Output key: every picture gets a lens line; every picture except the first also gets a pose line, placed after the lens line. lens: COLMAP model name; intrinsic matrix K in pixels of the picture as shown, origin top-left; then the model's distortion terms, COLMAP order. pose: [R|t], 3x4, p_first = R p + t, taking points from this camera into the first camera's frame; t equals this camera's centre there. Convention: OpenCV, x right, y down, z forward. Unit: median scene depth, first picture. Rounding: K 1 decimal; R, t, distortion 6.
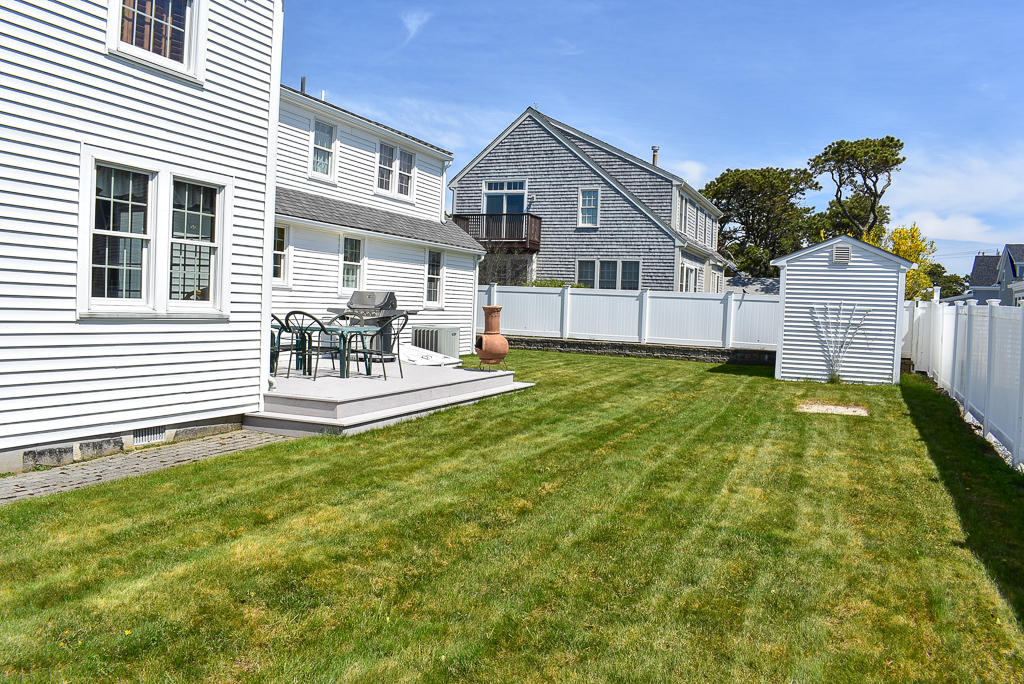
lens RADIAL K [[803.3, 0, 511.5], [0, 803.3, 341.3], [0, 0, 1]] dist [-0.094670, 0.017043]
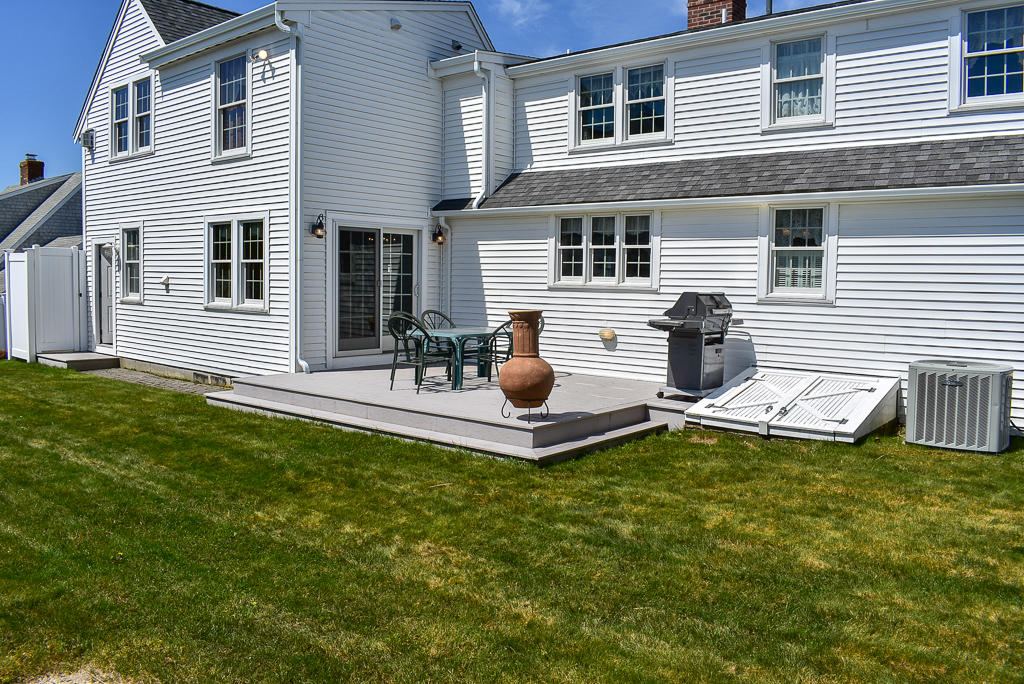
lens RADIAL K [[803.3, 0, 513.0], [0, 803.3, 342.1], [0, 0, 1]] dist [-0.094670, 0.017043]
pose [[-0.286199, 0.032426, -0.957622, 0.855136], [-0.066550, 0.996341, 0.053626, -0.080153], [0.955856, 0.079078, -0.282993, 1.799453]]
